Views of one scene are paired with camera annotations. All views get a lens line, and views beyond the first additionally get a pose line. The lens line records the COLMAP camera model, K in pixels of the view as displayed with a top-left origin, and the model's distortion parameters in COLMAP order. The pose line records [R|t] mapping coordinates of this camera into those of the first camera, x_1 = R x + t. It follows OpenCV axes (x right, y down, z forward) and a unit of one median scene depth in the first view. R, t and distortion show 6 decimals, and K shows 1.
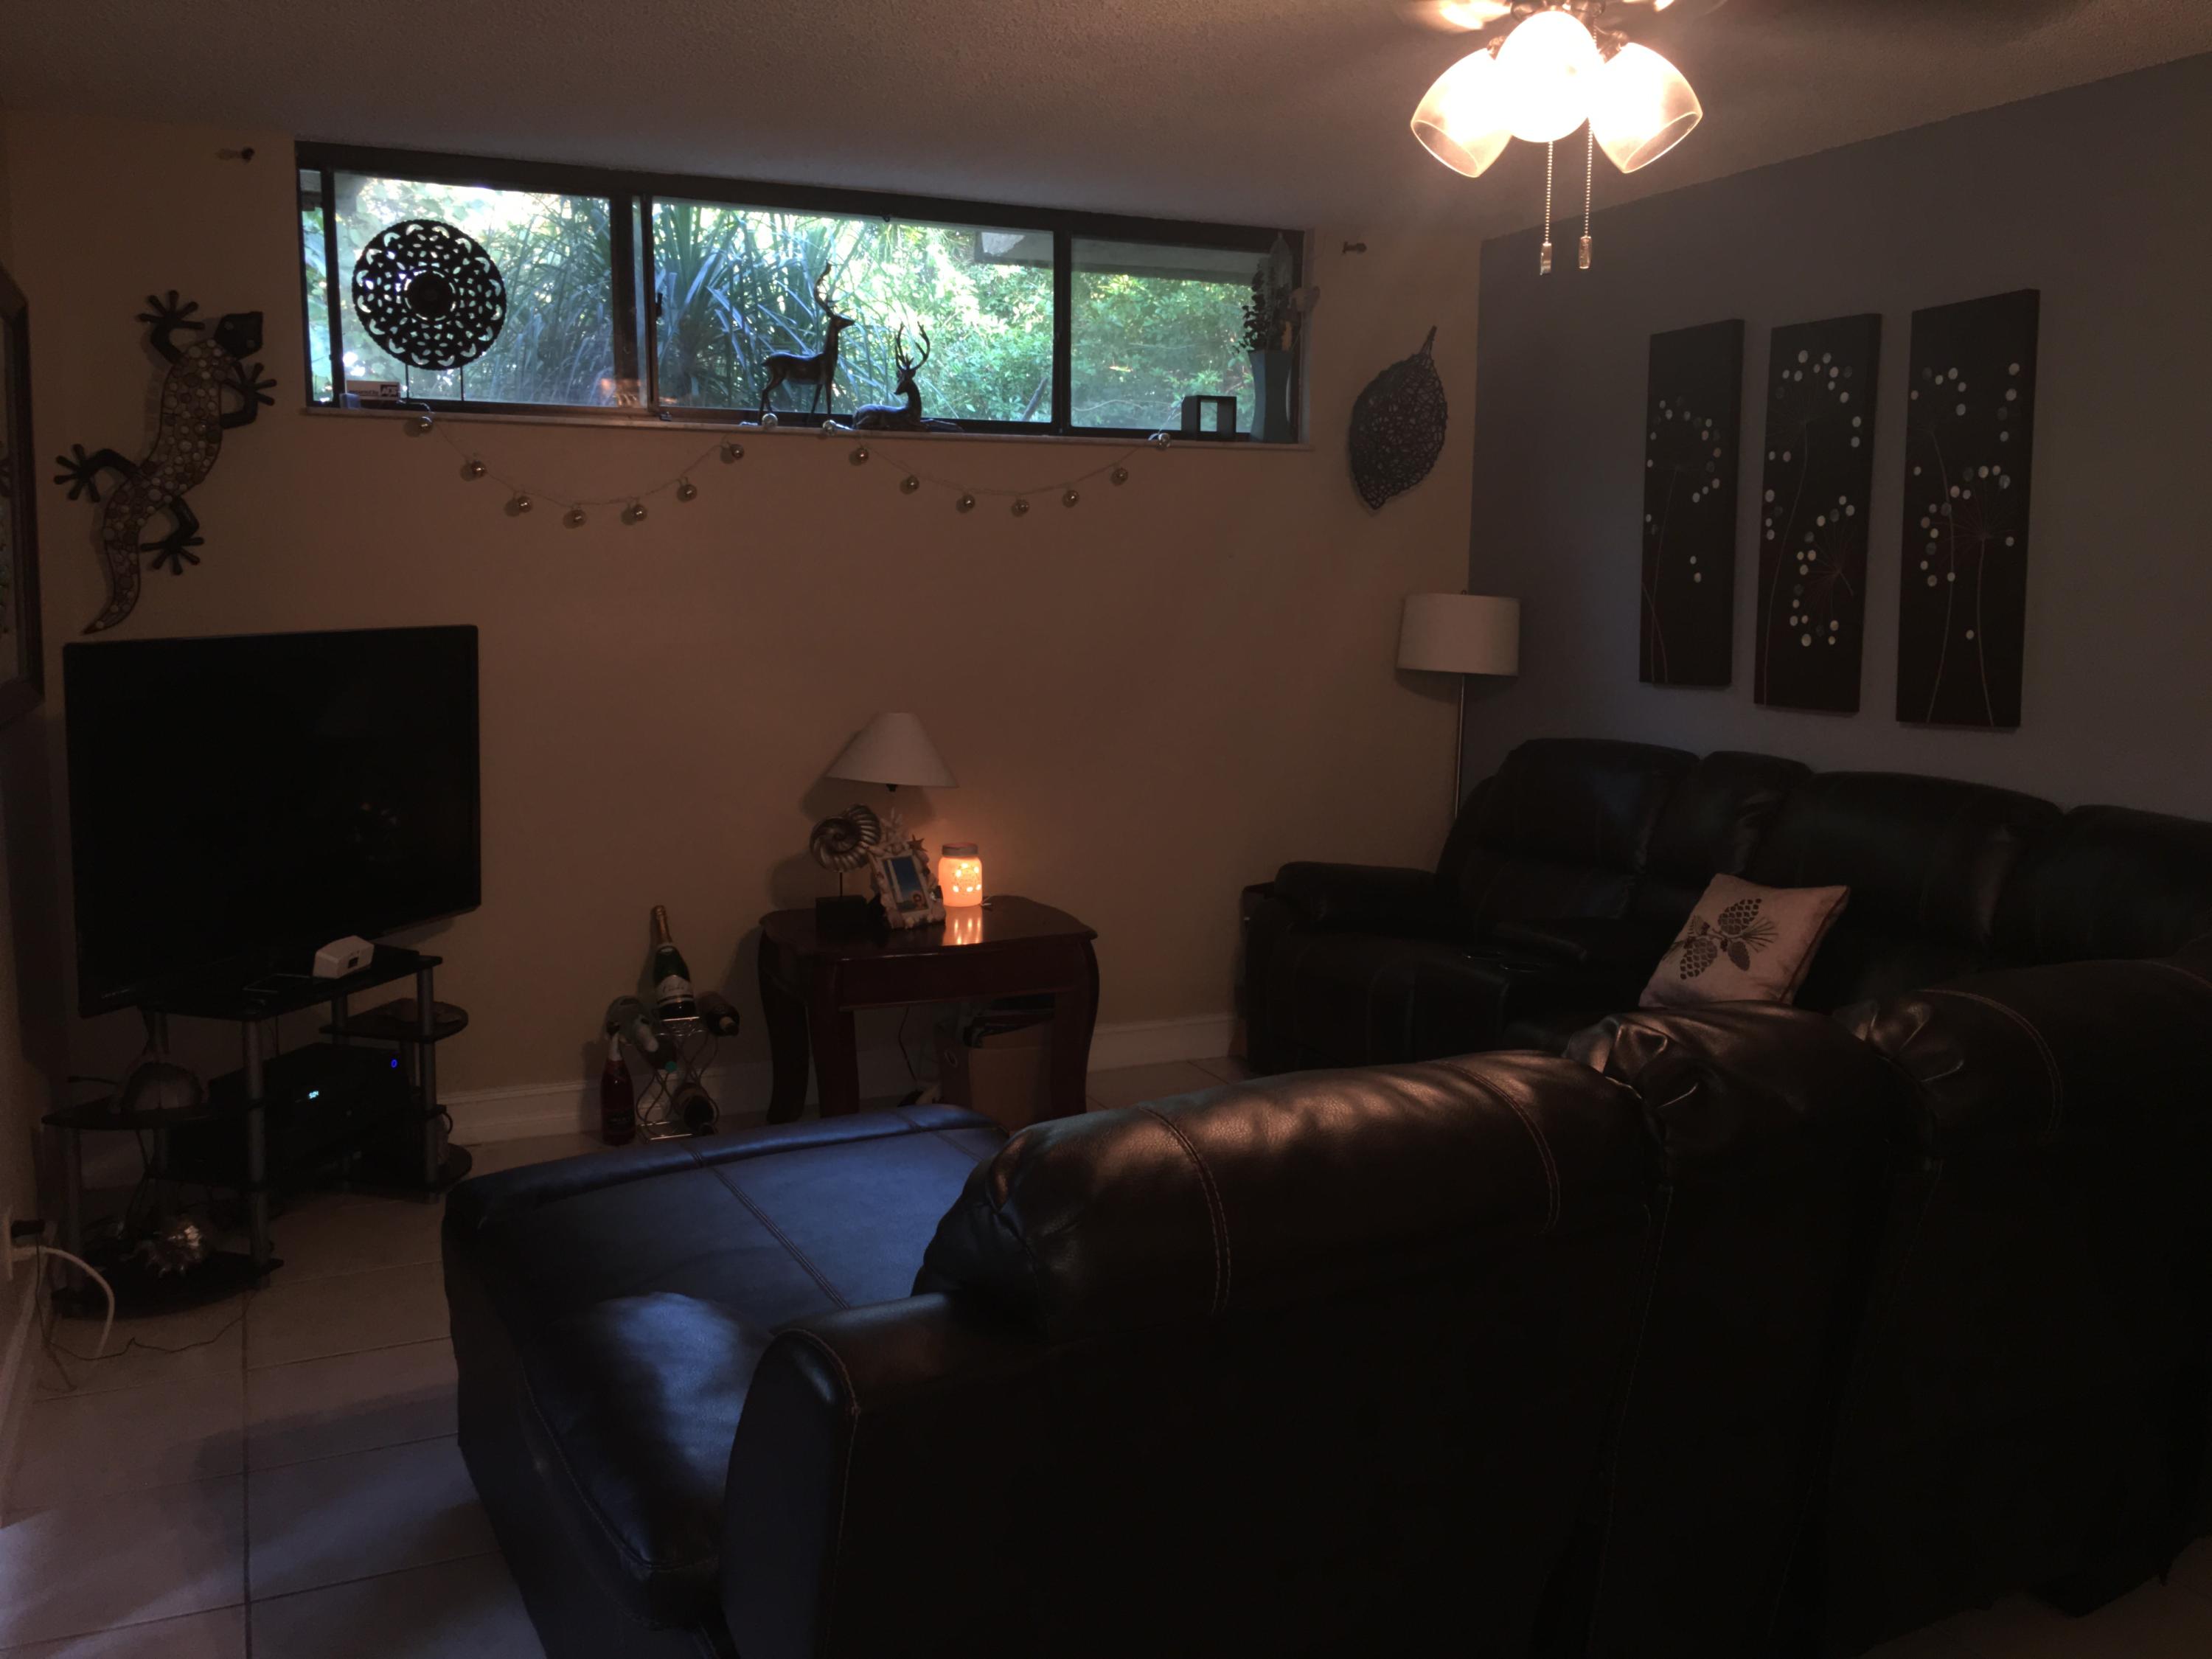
lens RADIAL K [[1877.6, 0, 1113.0], [0, 1877.6, 822.7], [0, 0, 1]] dist [0.081146, -0.109263]
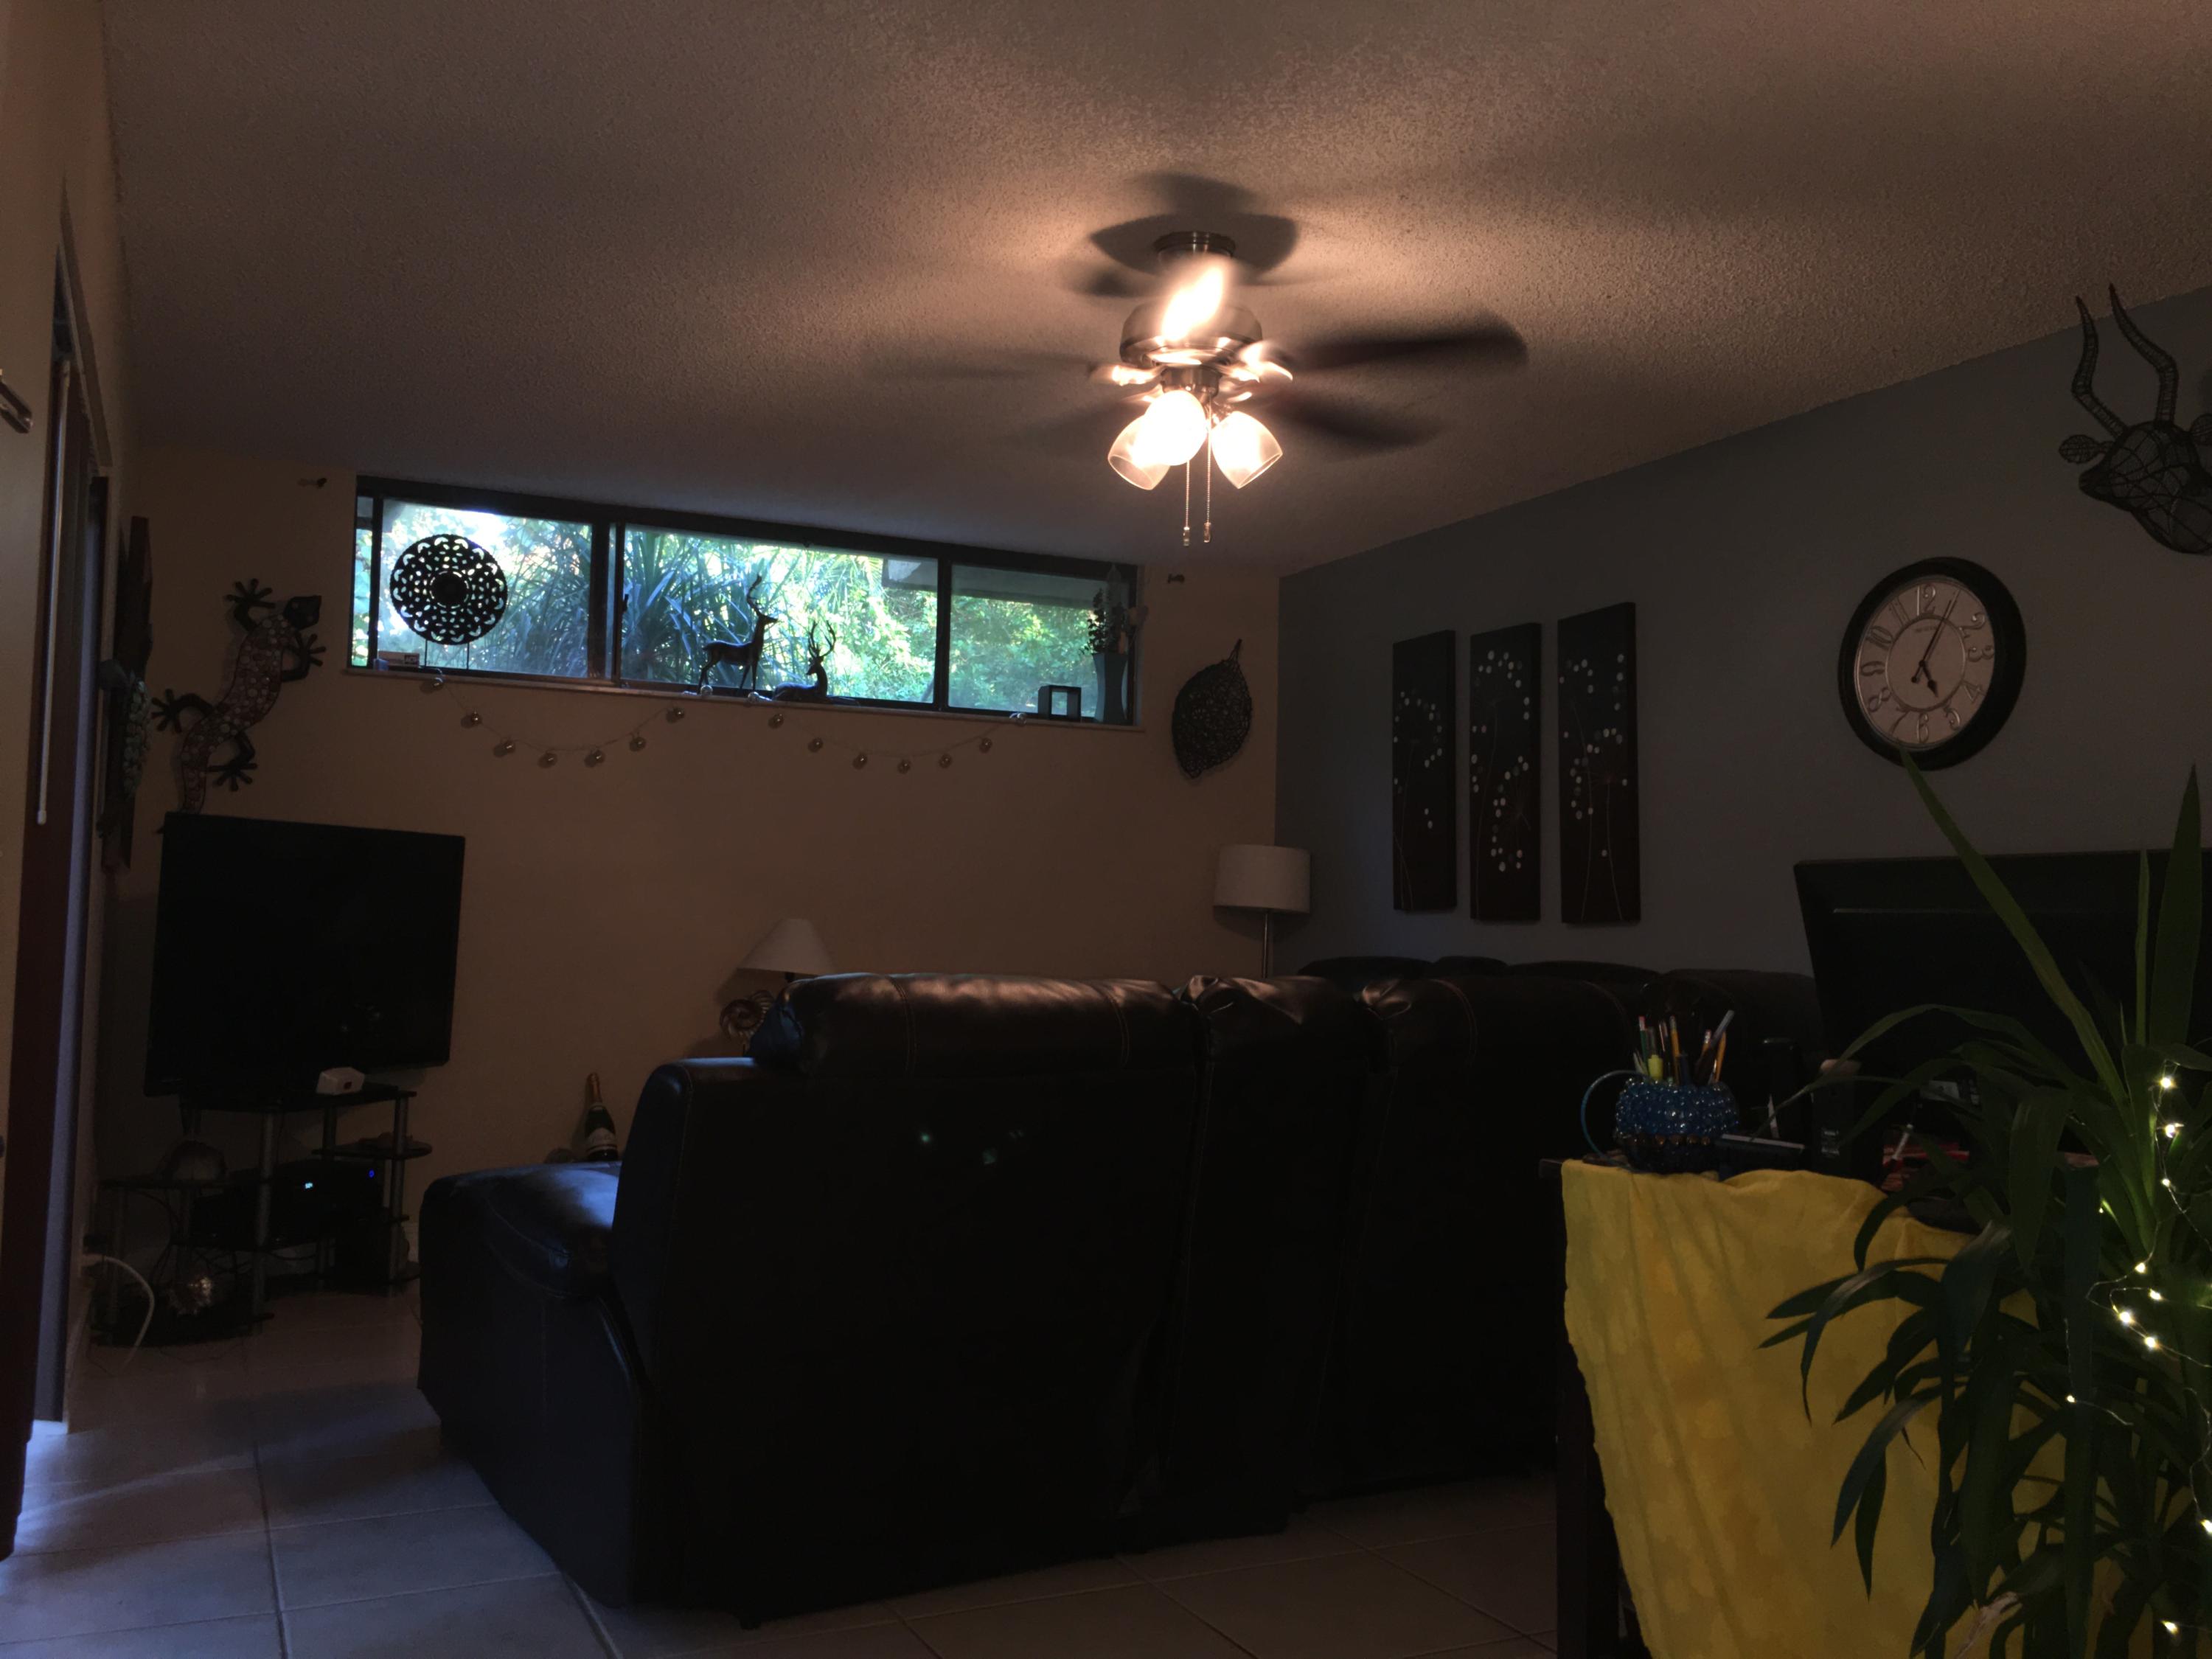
lens RADIAL K [[1877.6, 0, 1110.6], [0, 1877.6, 828.5], [0, 0, 1]] dist [0.081146, -0.109263]
pose [[0.999586, 0.017159, 0.023116, 0.068280], [-0.012449, 0.981640, -0.190335, 0.126259], [-0.025958, 0.189969, 0.981447, -0.260149]]
